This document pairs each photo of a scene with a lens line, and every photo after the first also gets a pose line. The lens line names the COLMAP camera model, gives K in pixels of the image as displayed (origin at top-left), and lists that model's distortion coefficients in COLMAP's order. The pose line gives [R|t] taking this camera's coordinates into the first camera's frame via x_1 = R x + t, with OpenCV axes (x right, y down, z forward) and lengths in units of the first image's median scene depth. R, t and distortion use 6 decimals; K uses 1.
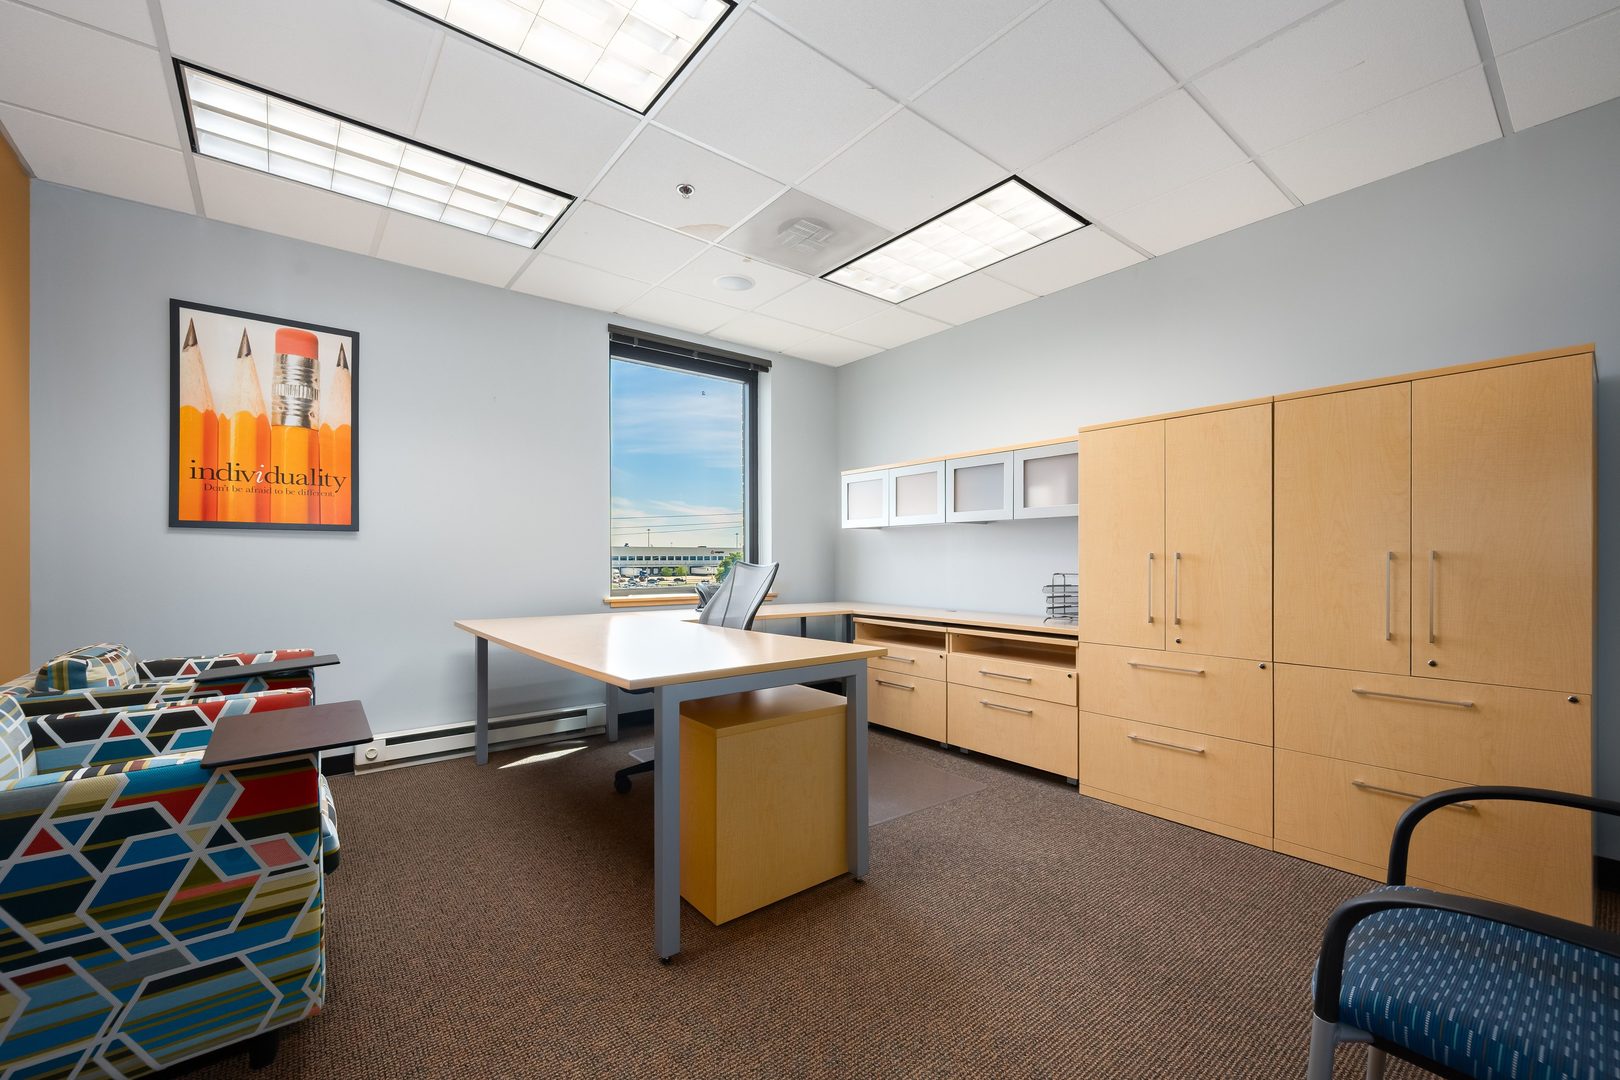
lens RADIAL K [[643.4, 0, 804.5], [0, 643.4, 551.4], [0, 0, 1]] dist [0.000890, -0.000035]
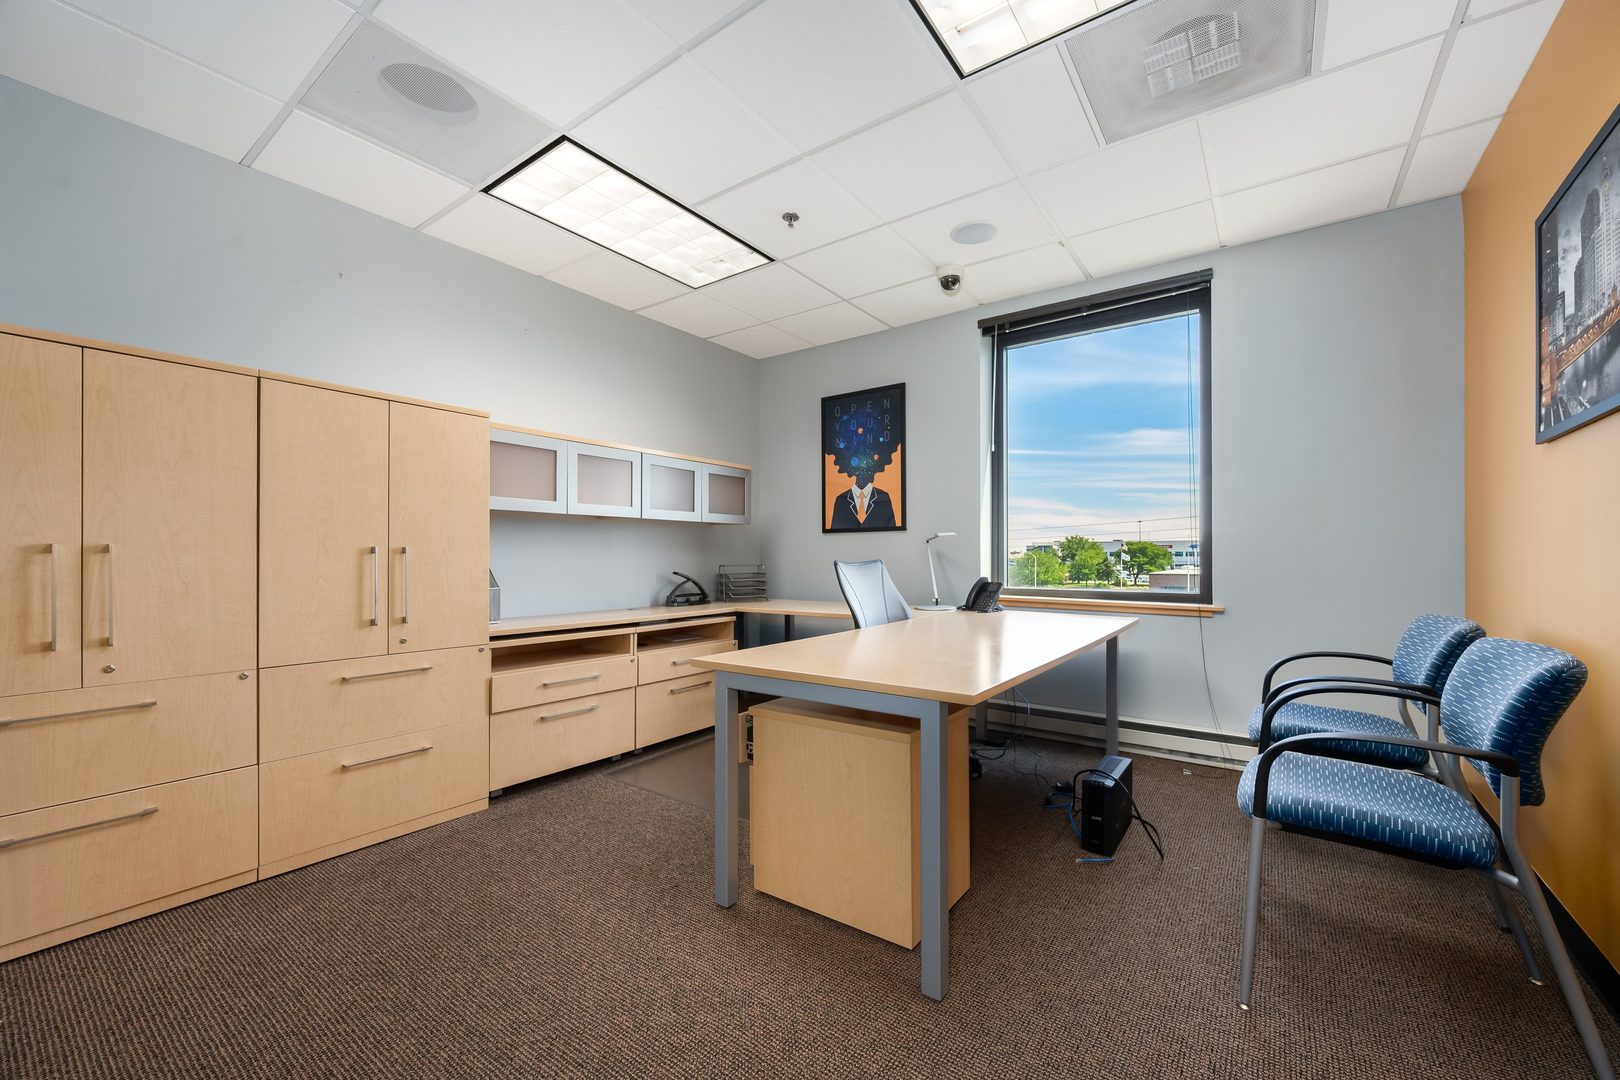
lens RADIAL K [[643.4, 0, 813.6], [0, 643.4, 547.0], [0, 0, 1]] dist [0.000890, -0.000035]
pose [[-0.253953, 0.009379, 0.967171, -0.729049], [-0.003738, 0.999936, -0.010678, 0.007610], [-0.967209, -0.006327, -0.253902, 0.935916]]
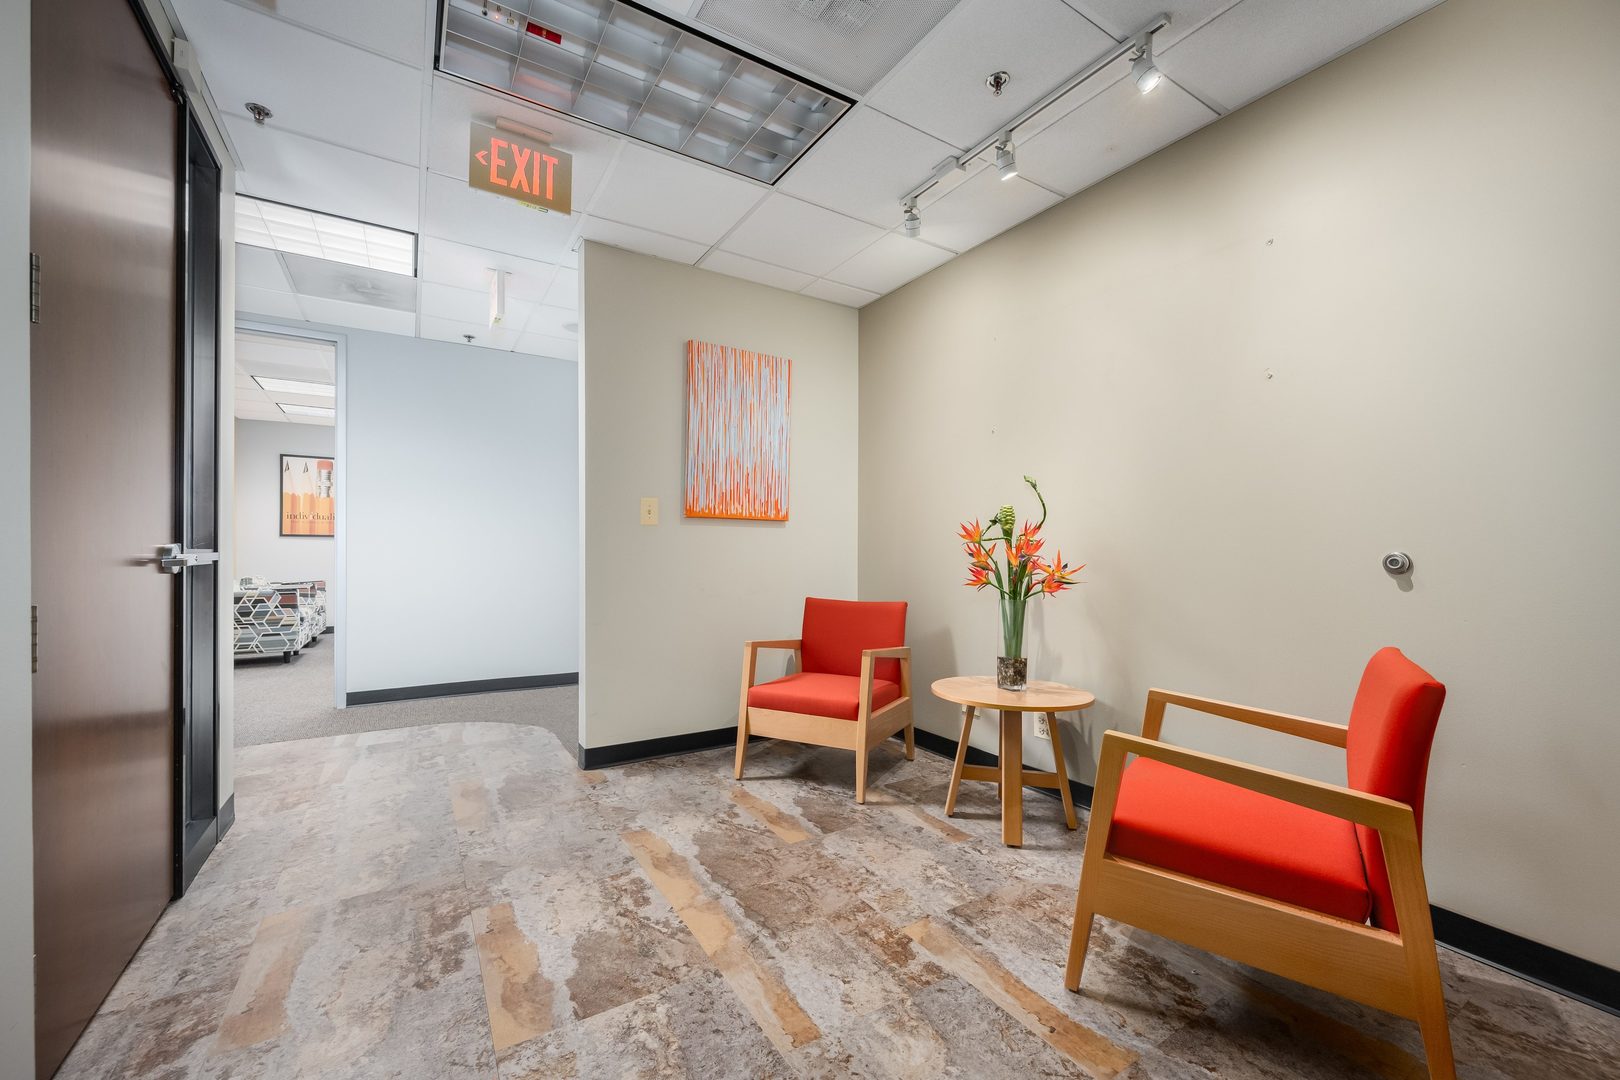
lens RADIAL K [[643.4, 0, 817.9], [0, 643.4, 543.7], [0, 0, 1]] dist [0.000890, -0.000035]
pose [[0.992606, 0.004376, -0.121302, 1.718298], [-0.004148, 0.999989, 0.002132, -0.024477], [0.121310, -0.001613, 0.992613, -1.528651]]
